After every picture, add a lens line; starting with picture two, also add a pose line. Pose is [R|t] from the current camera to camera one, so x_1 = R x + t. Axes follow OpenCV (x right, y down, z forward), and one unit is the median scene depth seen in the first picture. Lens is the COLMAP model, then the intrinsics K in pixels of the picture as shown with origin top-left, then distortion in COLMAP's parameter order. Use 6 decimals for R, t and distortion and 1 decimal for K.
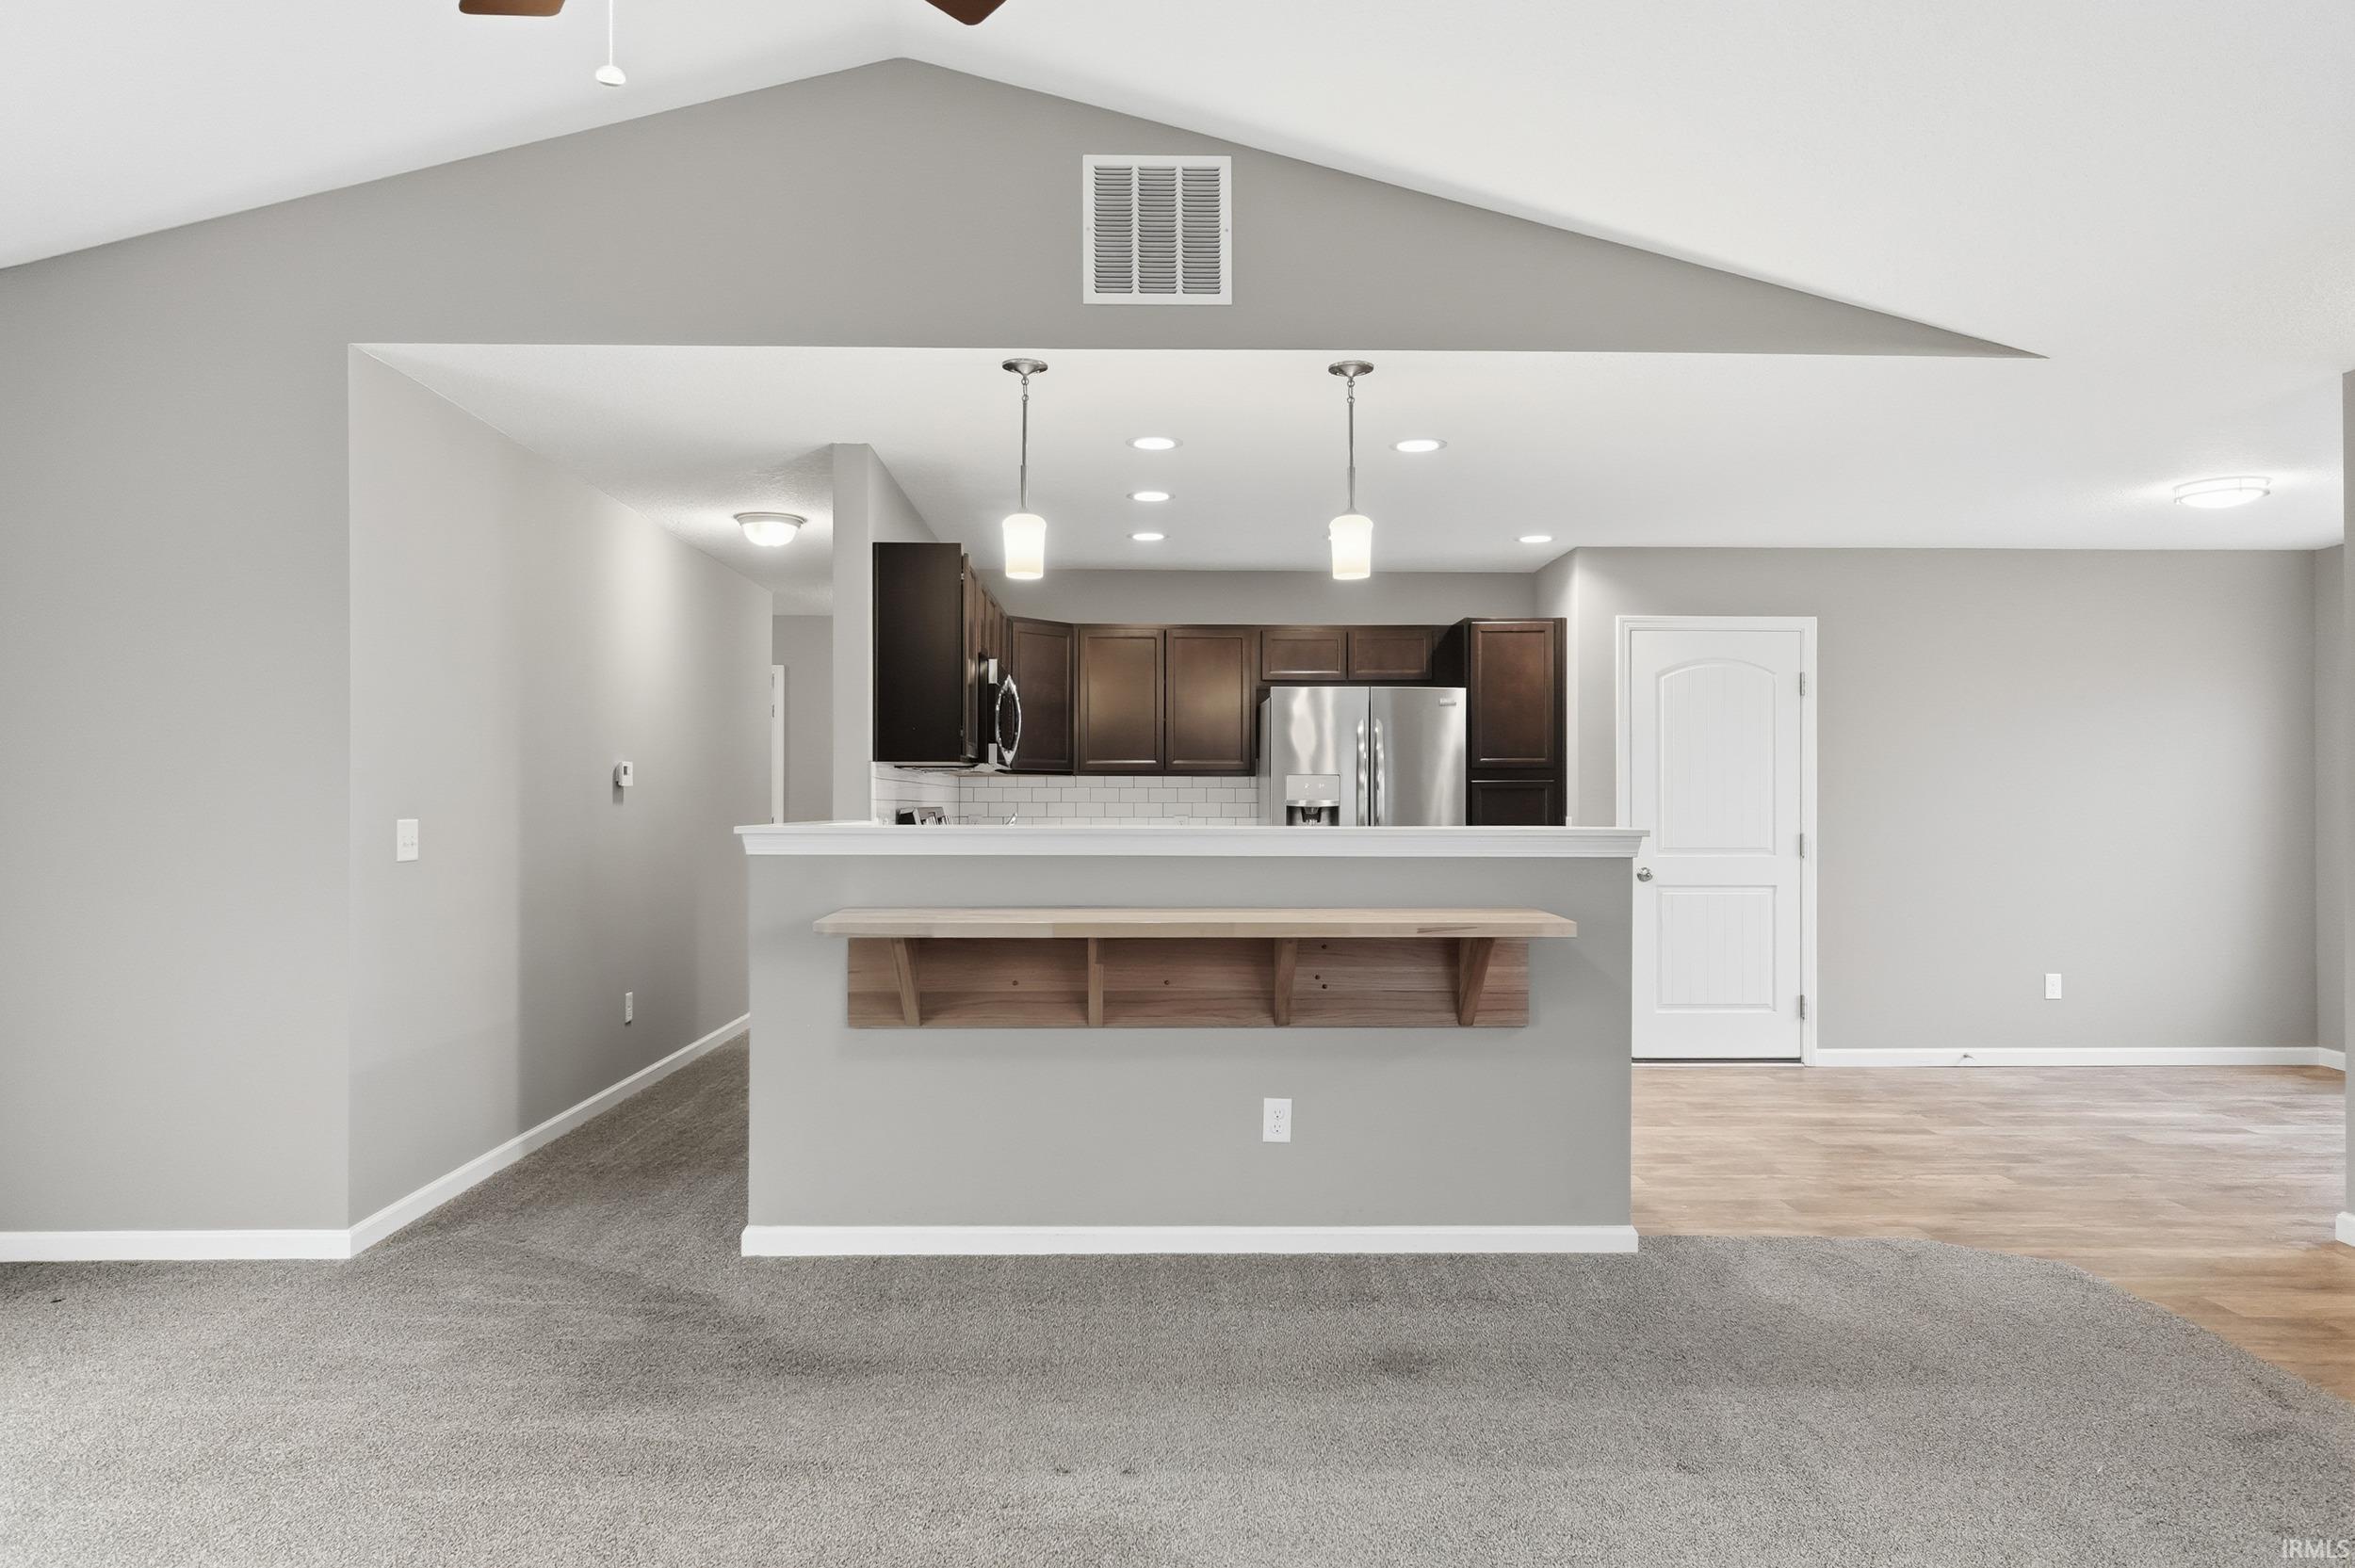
lens RADIAL K [[1513.0, 0, 1173.5], [0, 1513.0, 798.8], [0, 0, 1]] dist [0.002015, 0.000436]
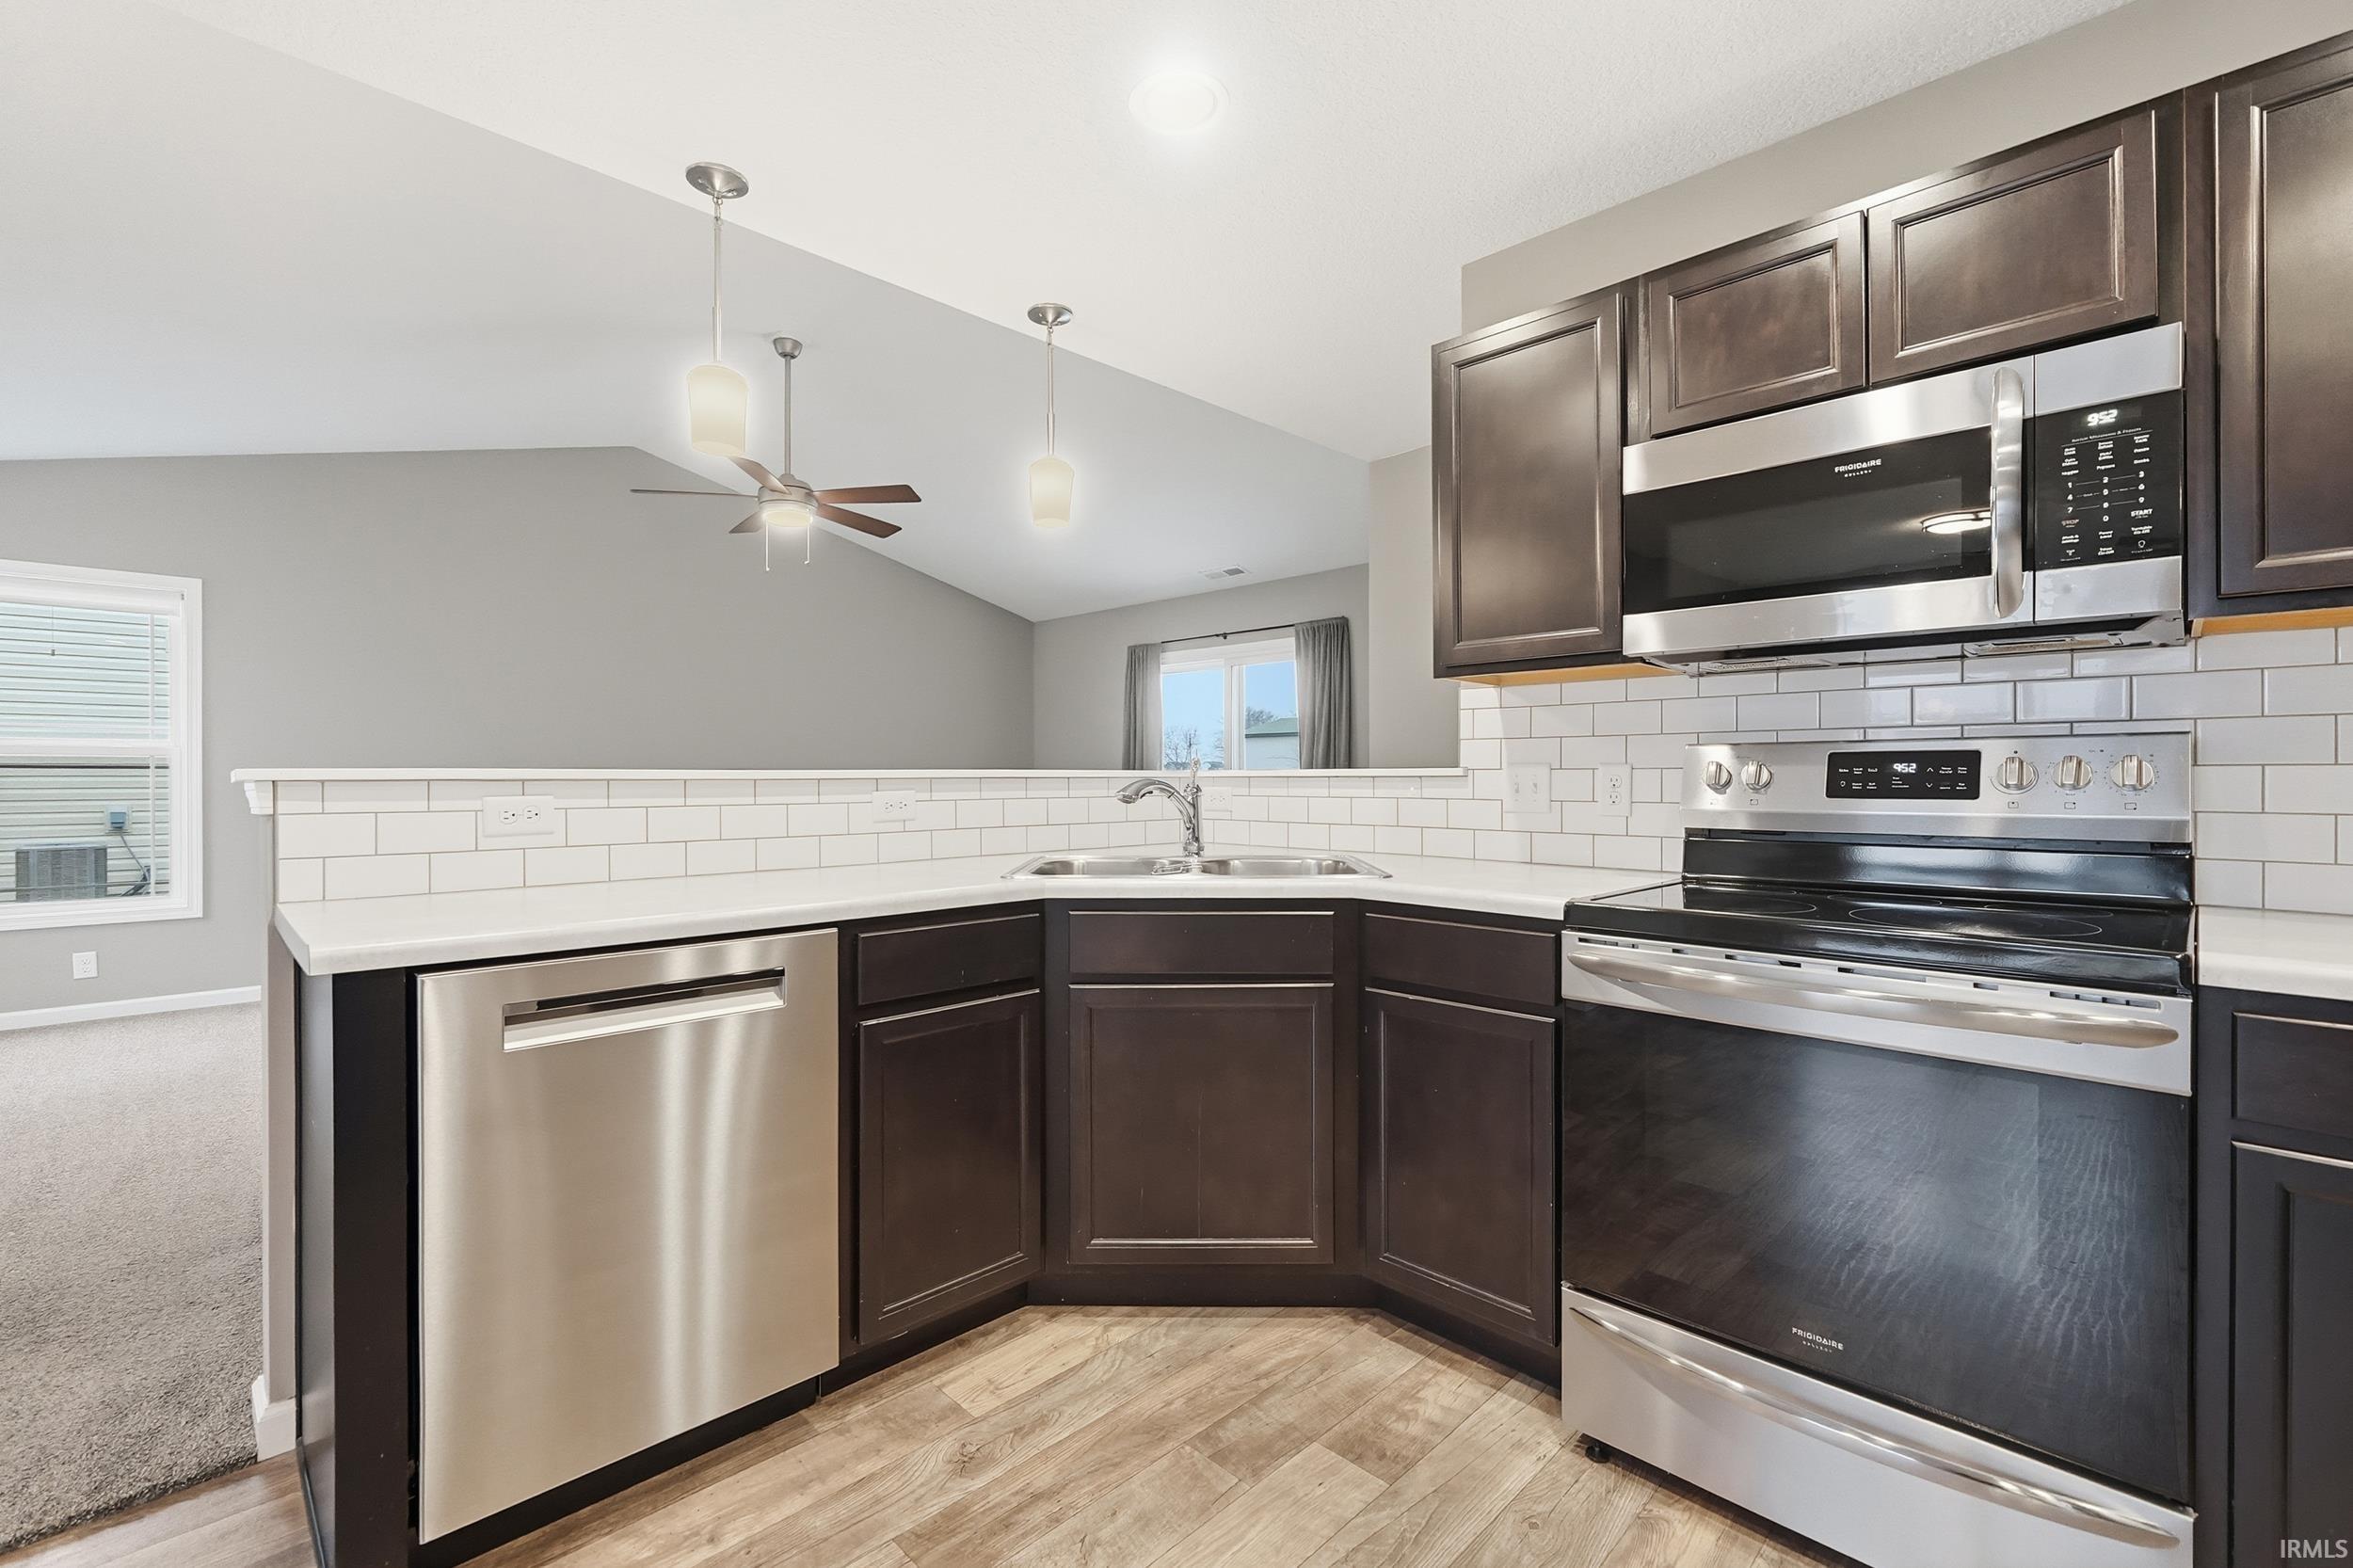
lens RADIAL K [[1014.4, 0, 1165.0], [0, 1014.4, 777.7], [0, 0, 1]] dist [-0.002278, -0.000471]
pose [[-0.734017, 0.001114, -0.679130, 0.212157], [0.004488, 0.999985, -0.003210, 0.017218], [0.679116, -0.005404, -0.734011, 1.077993]]
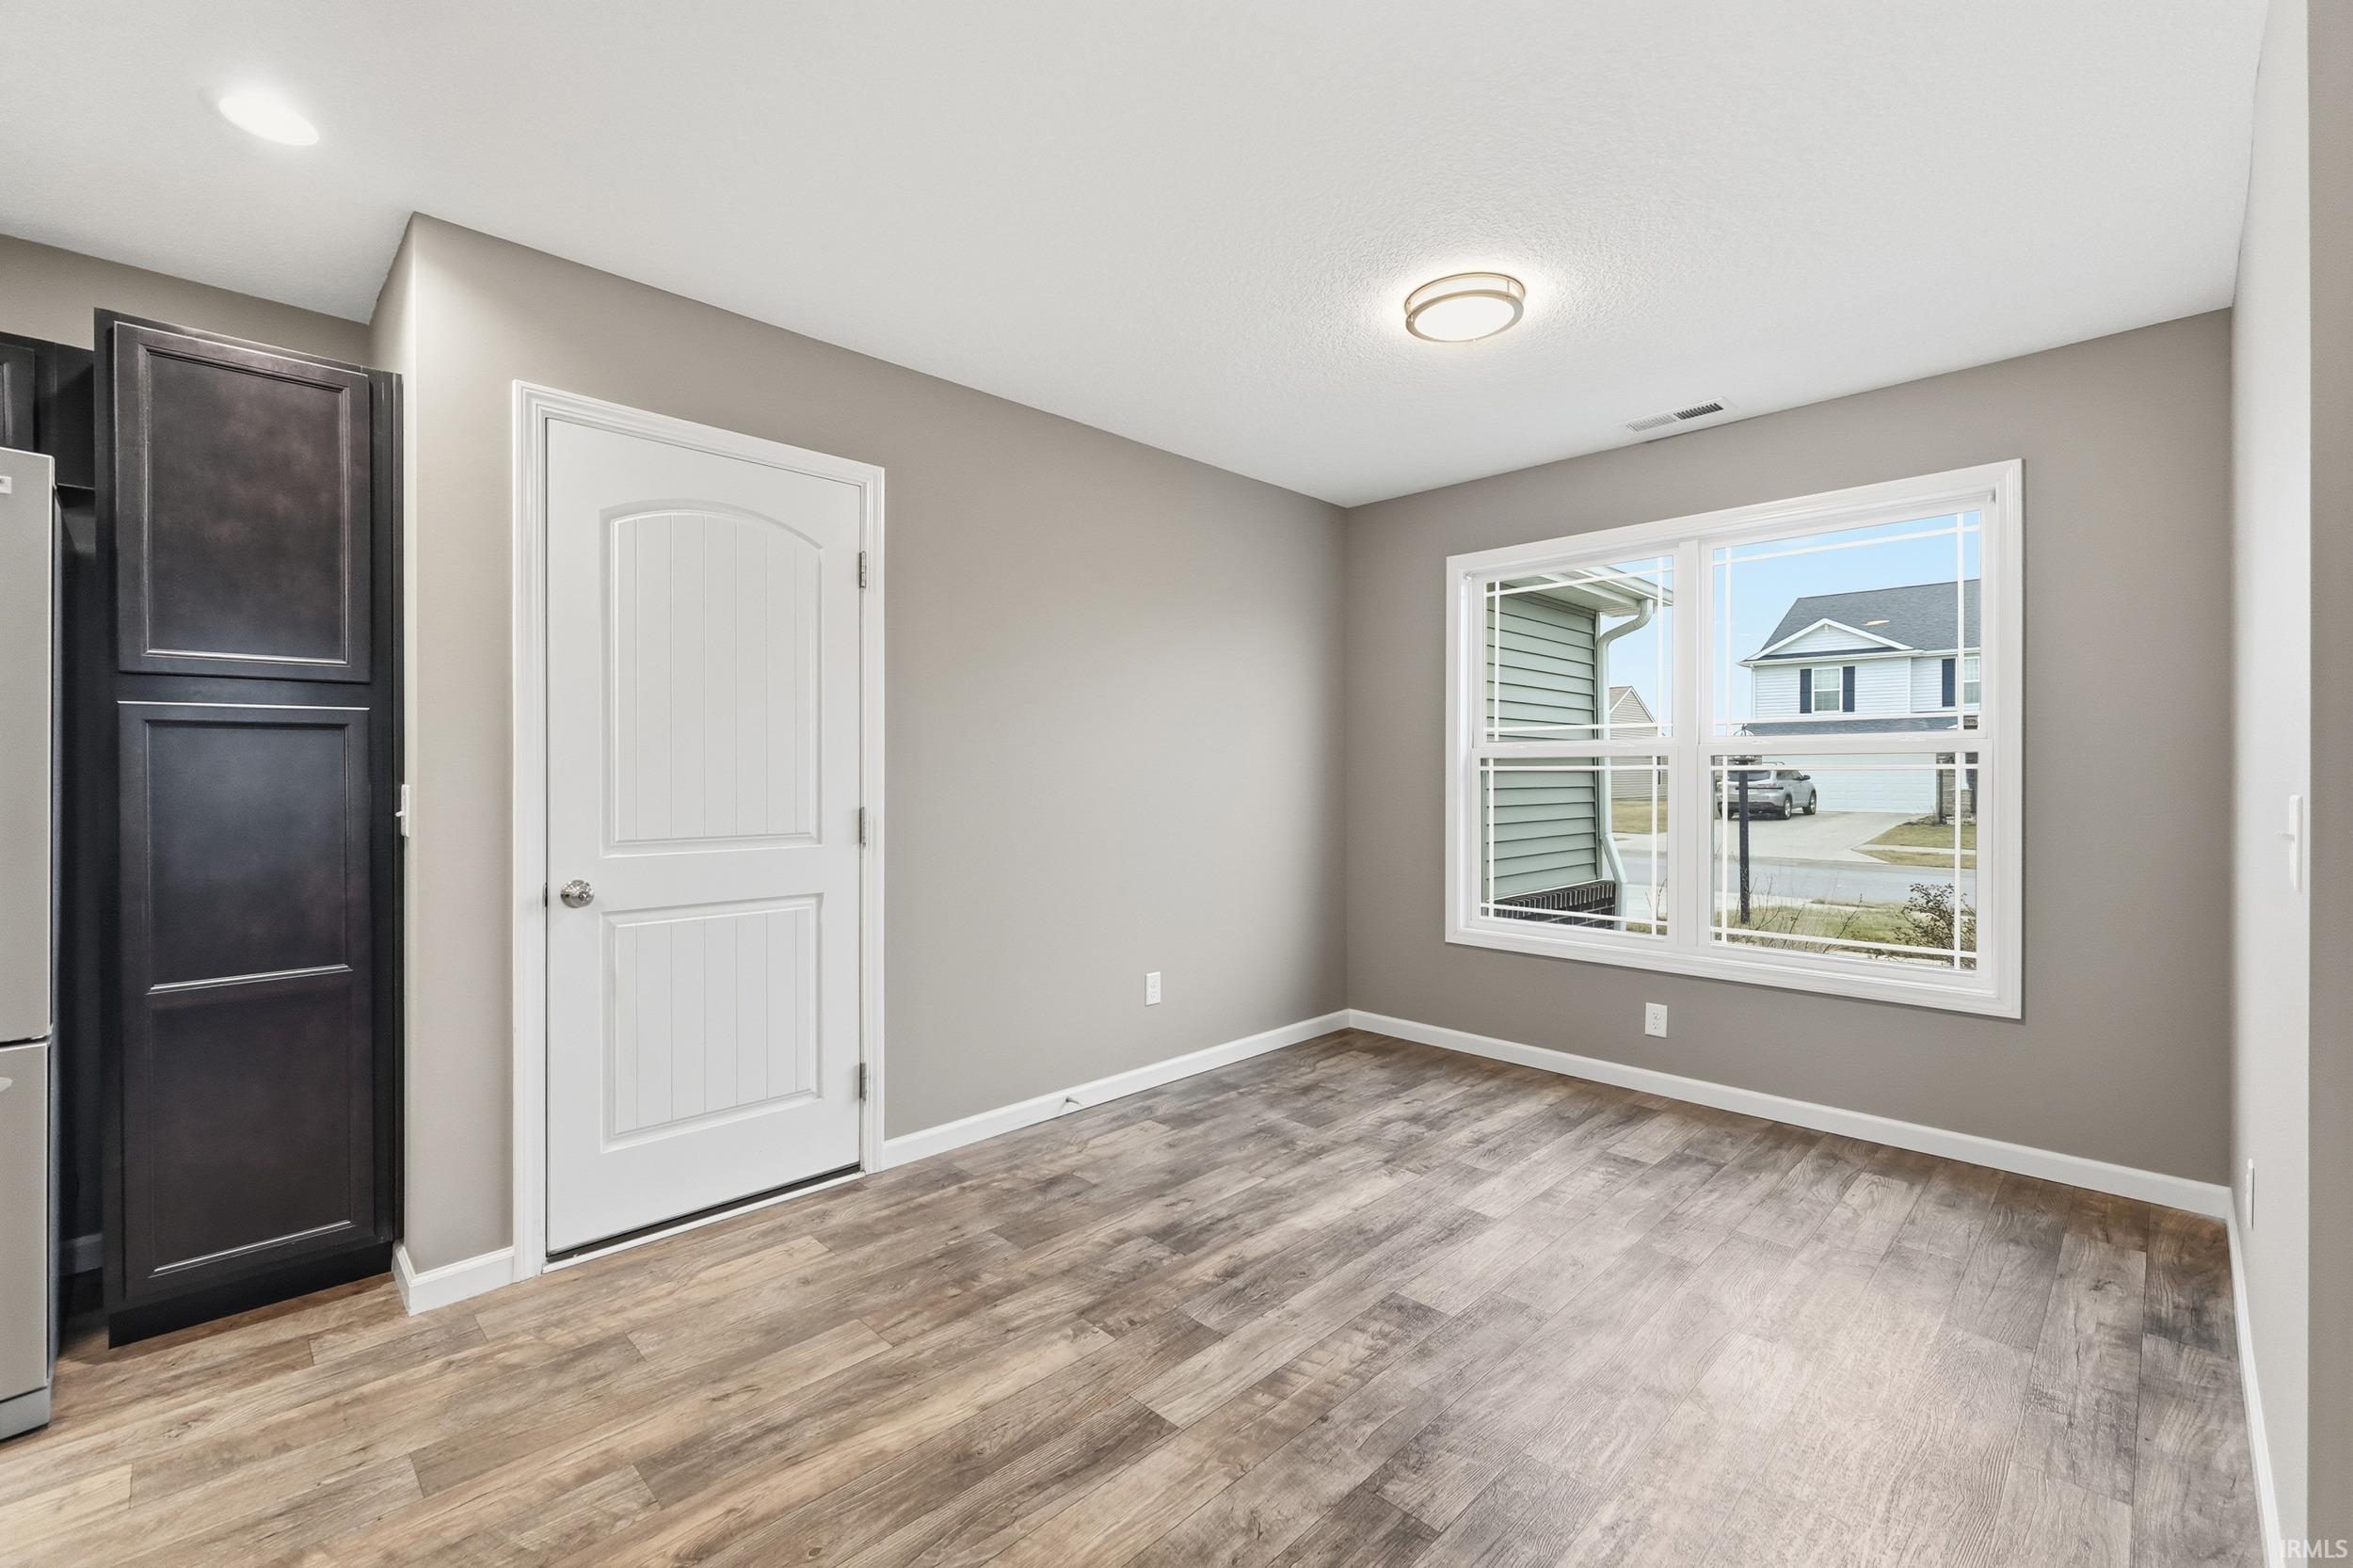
lens RADIAL K [[996.9, 0, 1170.8], [0, 996.9, 771.7], [0, 0, 1]] dist [0.000283, 0.000121]
pose [[0.728514, -0.001088, 0.685030, 0.264213], [-0.002520, 0.999988, 0.004268, 0.007262], [-0.685027, -0.004835, 0.728502, 0.717765]]
